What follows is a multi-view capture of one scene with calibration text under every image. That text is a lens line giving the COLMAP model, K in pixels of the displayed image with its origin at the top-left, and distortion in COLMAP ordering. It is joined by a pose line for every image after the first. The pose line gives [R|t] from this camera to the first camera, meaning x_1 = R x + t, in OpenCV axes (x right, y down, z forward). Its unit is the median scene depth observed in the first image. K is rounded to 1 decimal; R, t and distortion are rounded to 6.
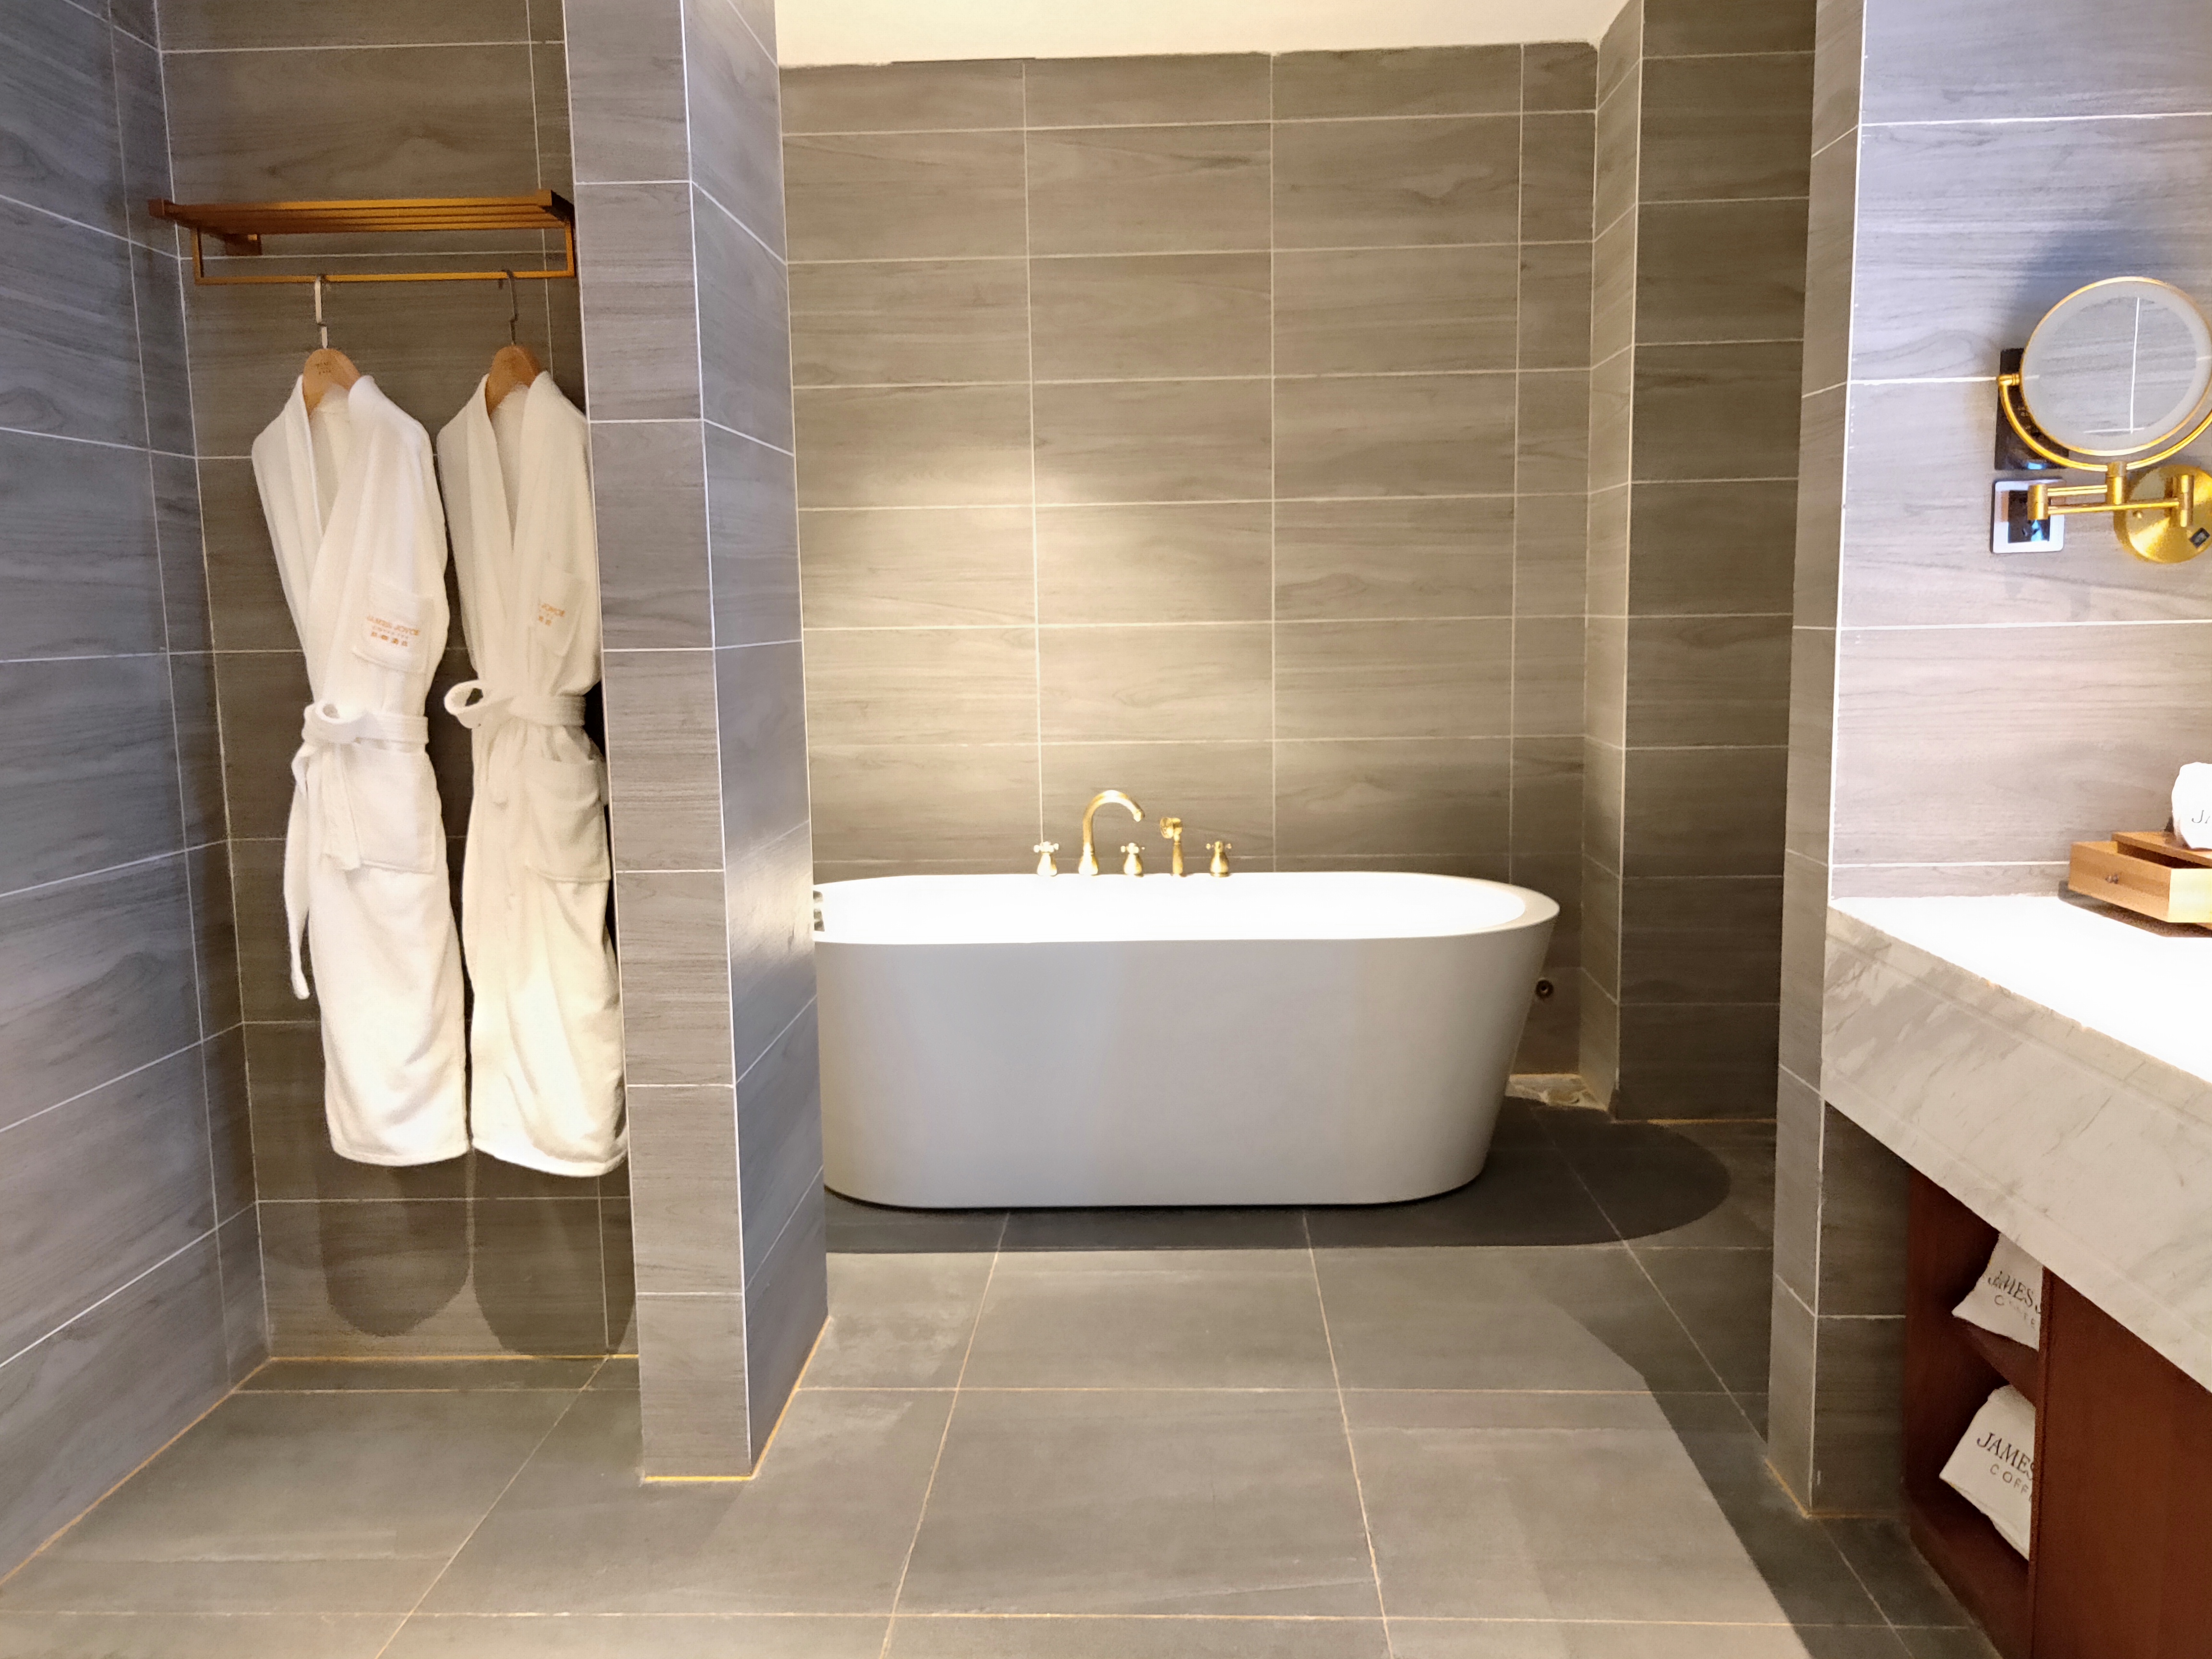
lens RADIAL K [[1695.8, 0, 1106.0], [0, 1695.8, 829.5], [0, 0, 1]] dist [0.020998, -0.001122]
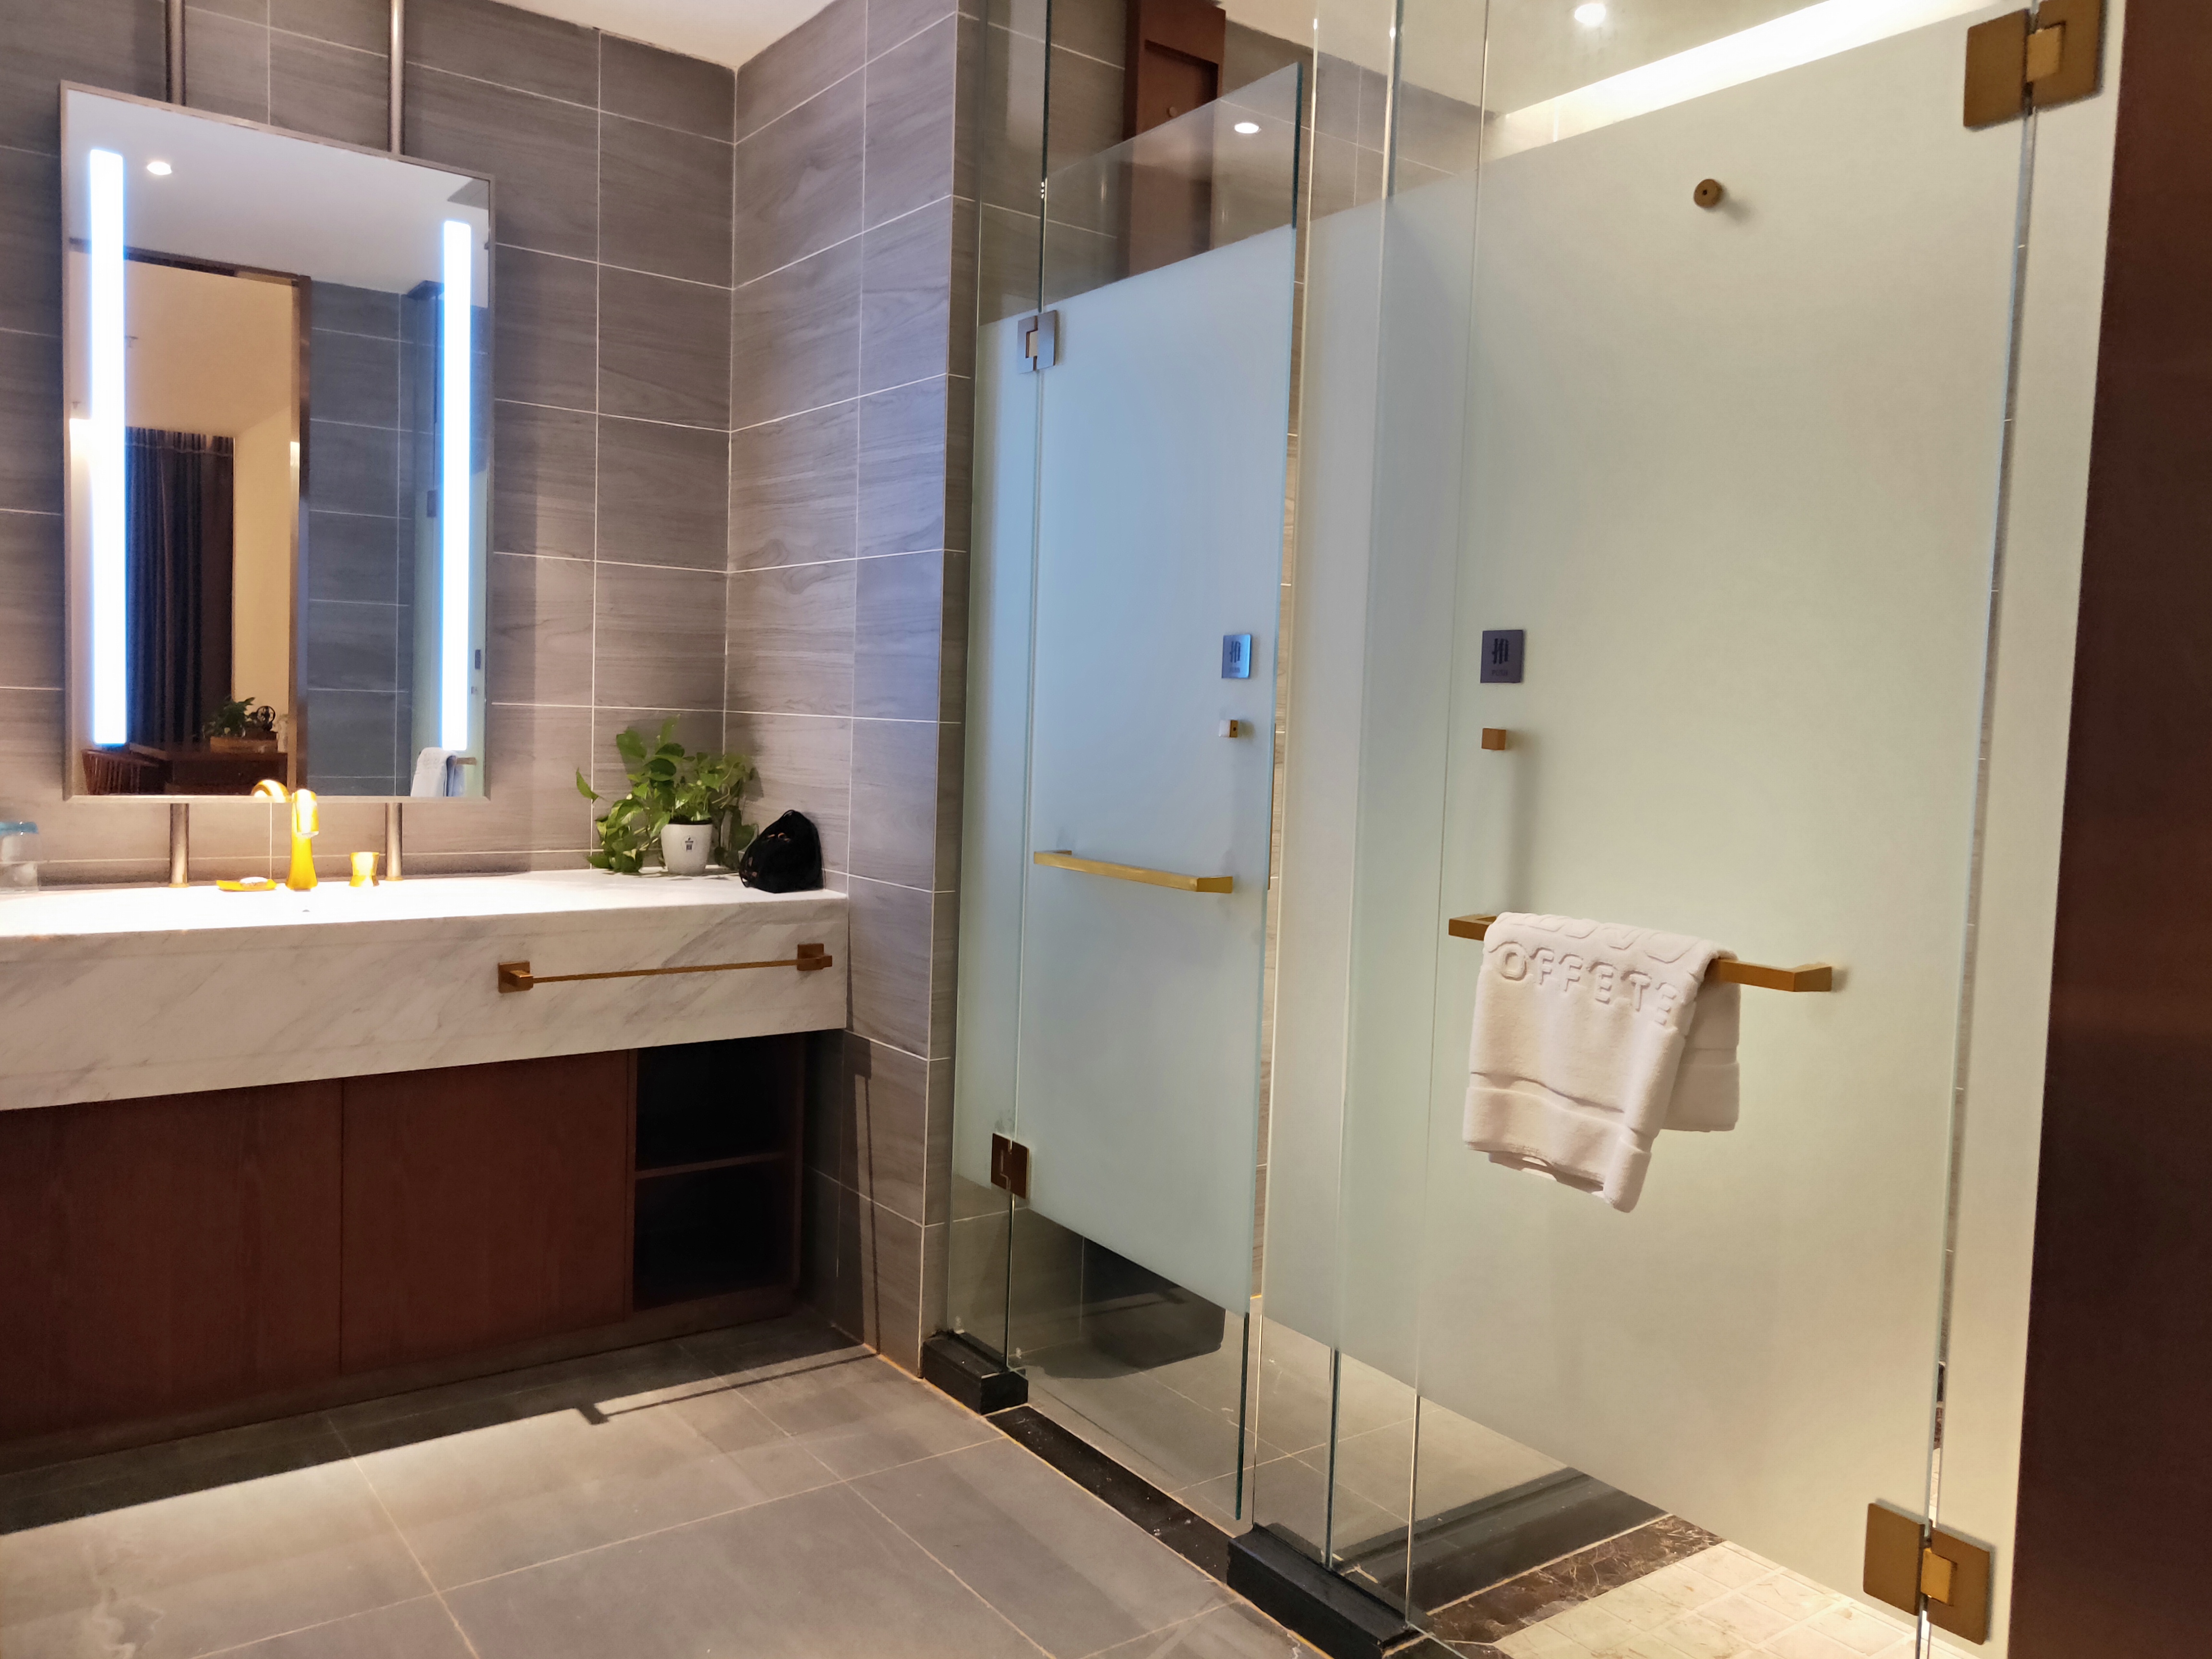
lens RADIAL K [[1685.5, 0, 1106.0], [0, 1685.5, 829.5], [0, 0, 1]] dist [0.043792, -0.015202]
pose [[-0.625397, -0.058339, 0.778122, -0.856125], [0.077962, 0.987540, 0.136700, -0.093513], [-0.776402, 0.146156, -0.613057, 0.883257]]
